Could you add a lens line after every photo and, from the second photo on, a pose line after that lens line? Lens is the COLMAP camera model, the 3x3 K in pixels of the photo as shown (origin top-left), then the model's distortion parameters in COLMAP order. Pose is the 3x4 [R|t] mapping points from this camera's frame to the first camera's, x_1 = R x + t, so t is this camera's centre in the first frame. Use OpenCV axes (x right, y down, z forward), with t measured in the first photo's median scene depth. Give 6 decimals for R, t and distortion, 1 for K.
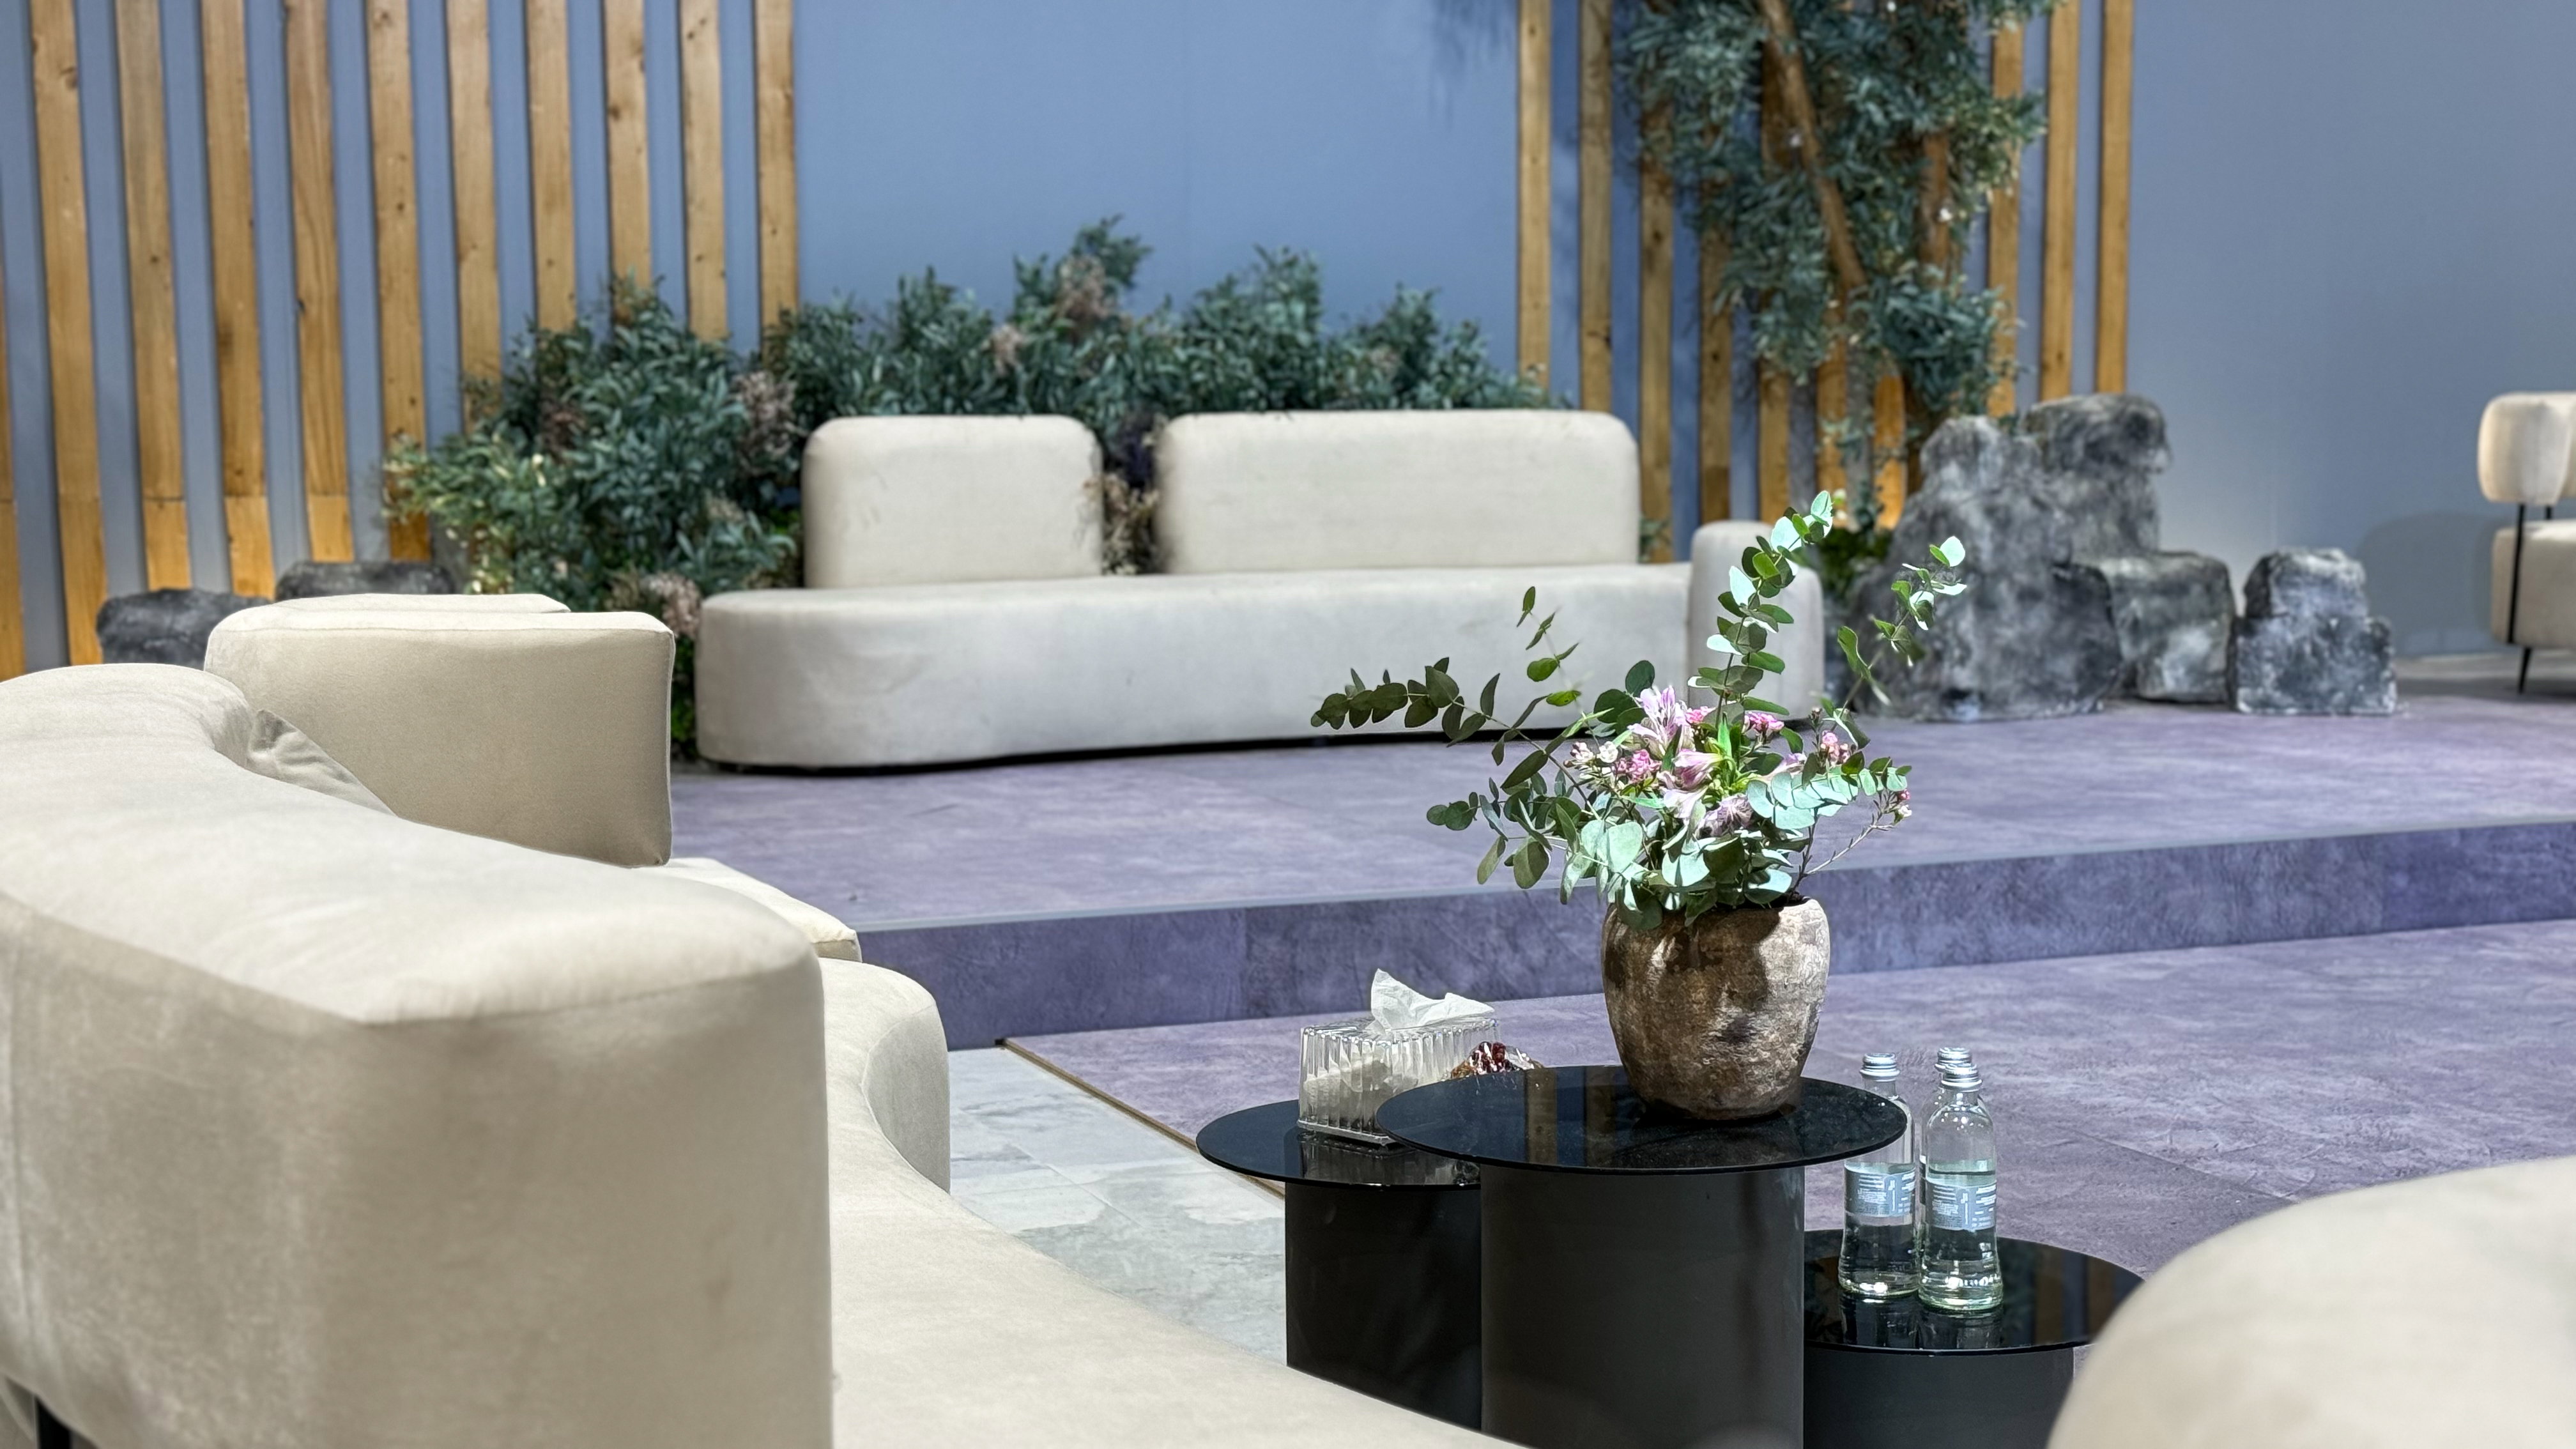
lens RADIAL K [[3541.2, 0, 1297.0], [0, 3541.2, 738.5], [0, 0, 1]] dist [0.149484, -0.106434]
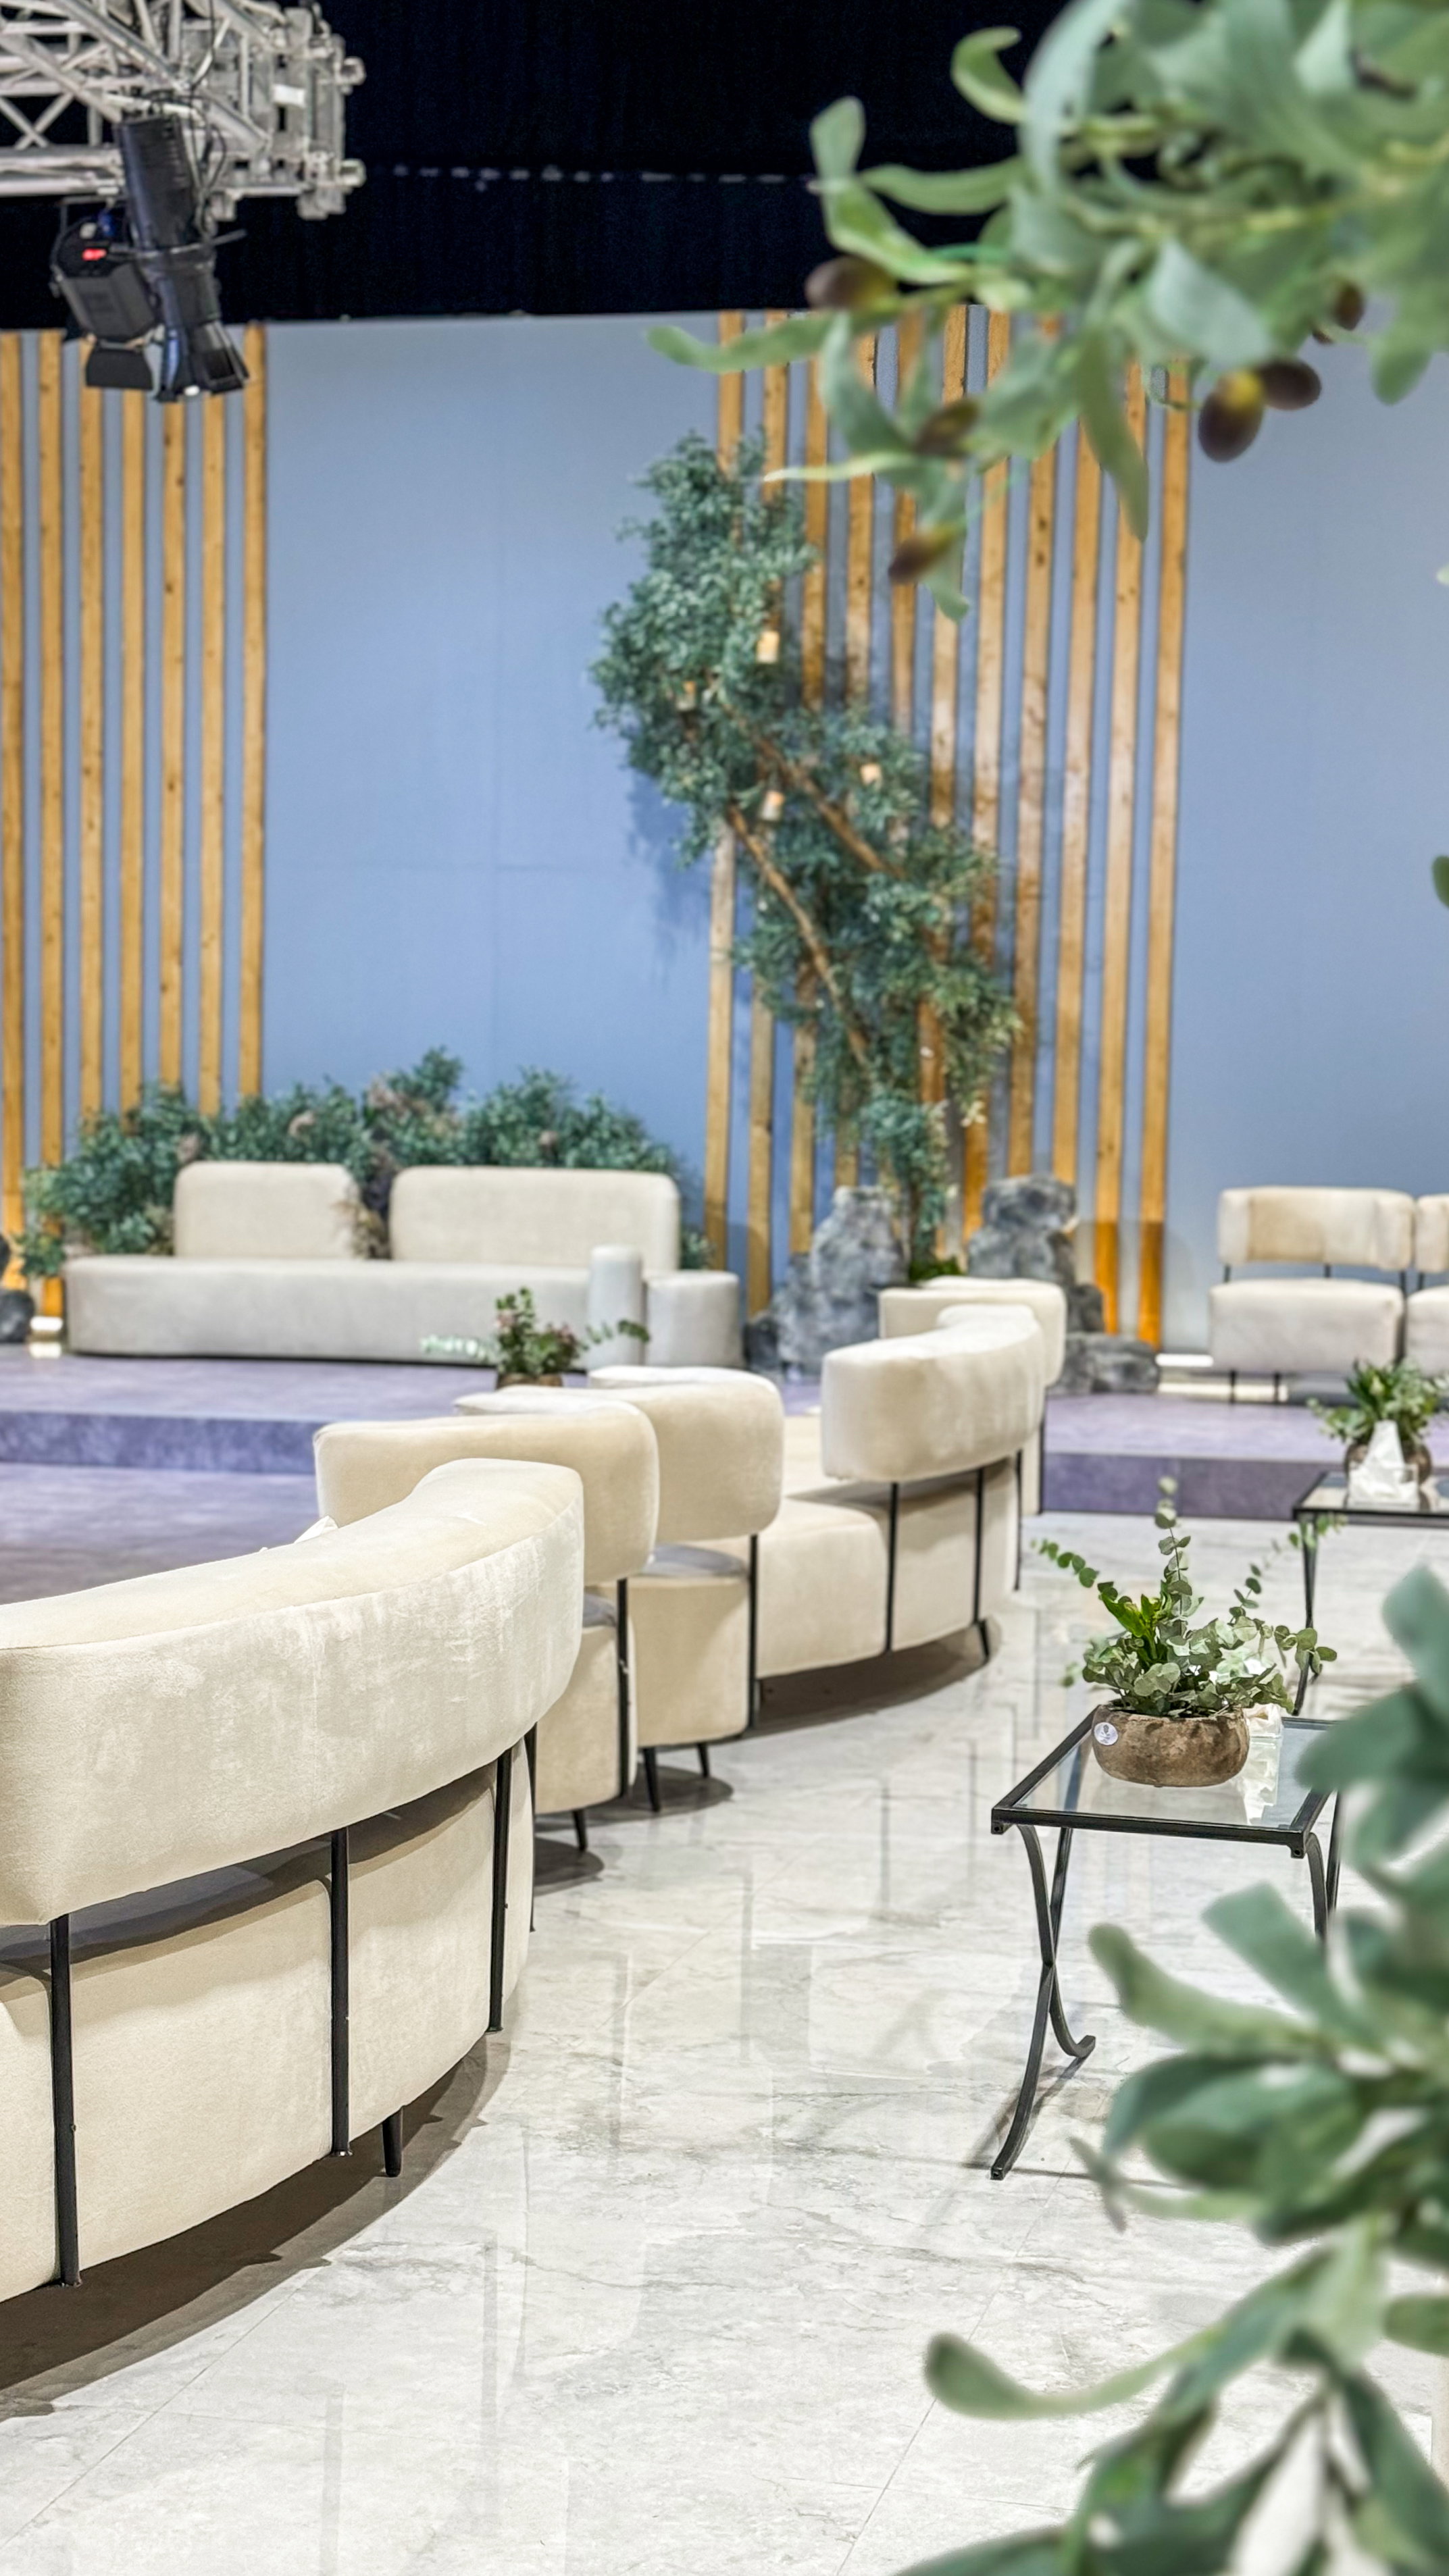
lens RADIAL K [[3749.6, 0, 715.6], [0, 3749.6, 1293.6], [0, 0, 1]] dist [0.142052, -0.023786]
pose [[0.815060, 0.056060, -0.576658, 1.091210], [-0.079352, 0.996730, -0.015261, -0.015298], [0.573917, 0.058198, 0.816843, -0.358714]]
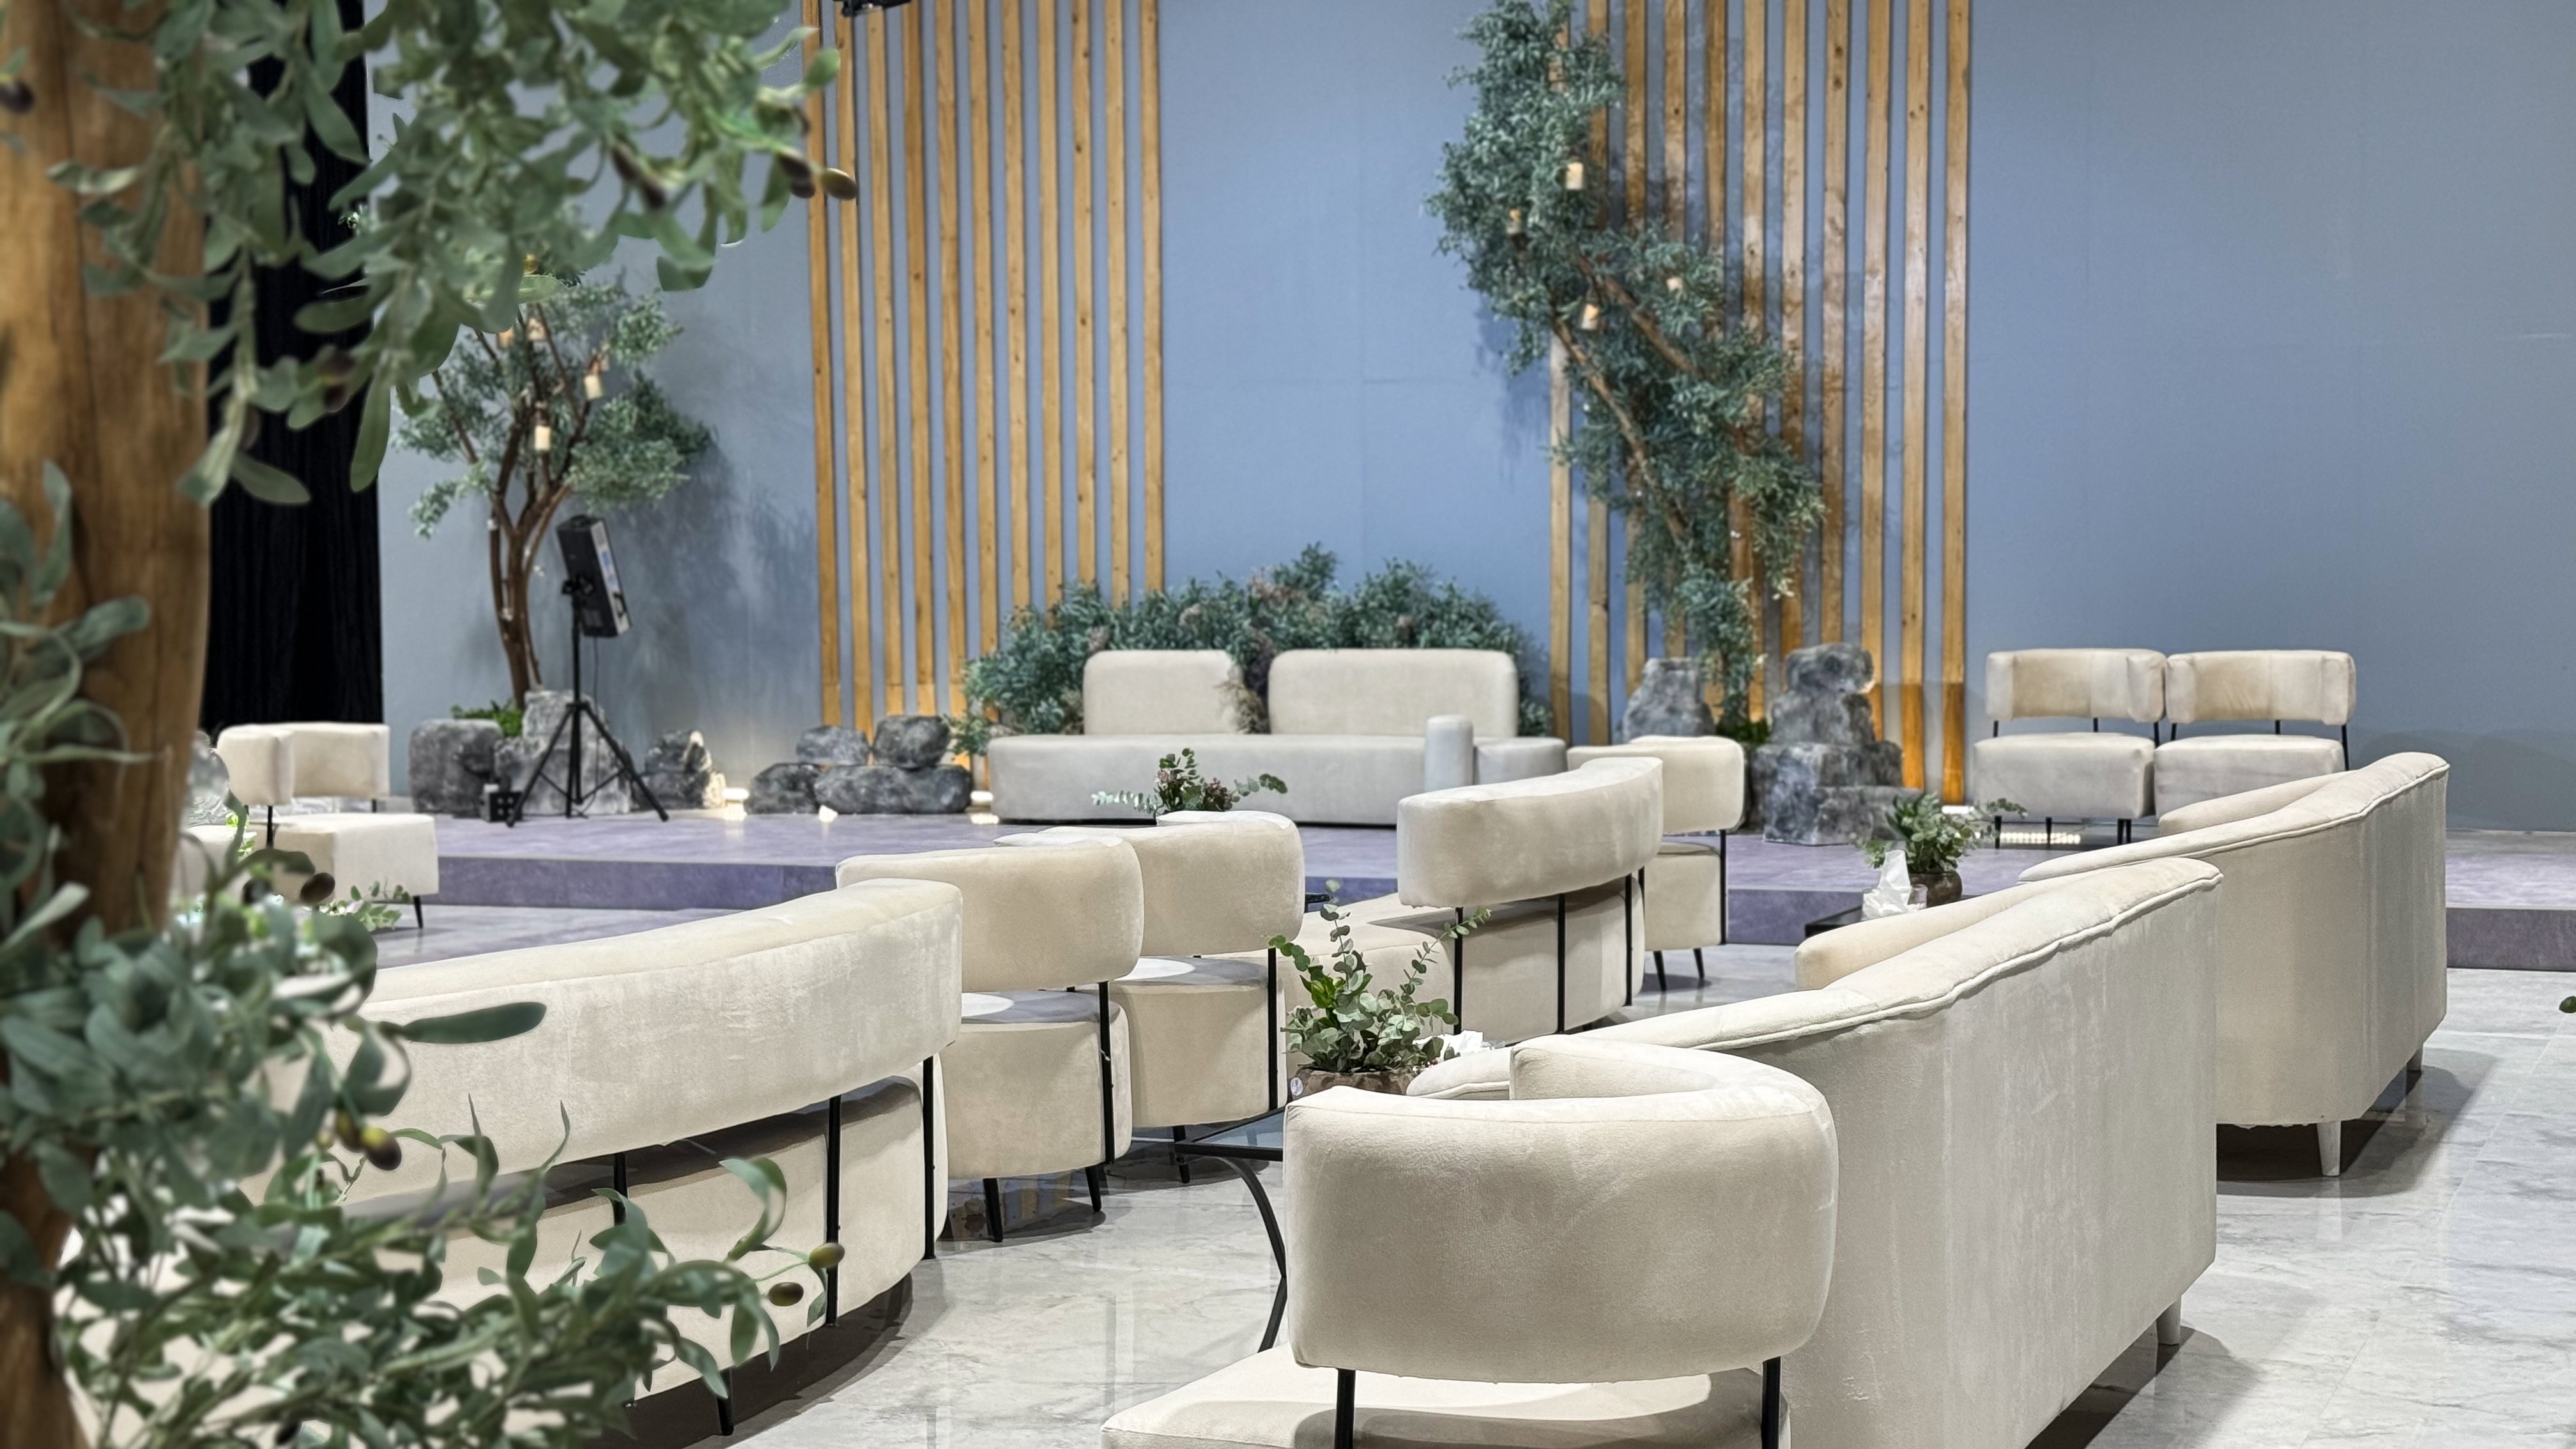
lens RADIAL K [[3541.2, 0, 1297.0], [0, 3541.2, 738.5], [0, 0, 1]] dist [0.149484, -0.106434]
pose [[0.715031, 0.034612, -0.698236, 1.266338], [-0.061538, 0.998013, -0.013545, -0.018451], [0.696379, 0.052653, 0.715740, -0.338775]]
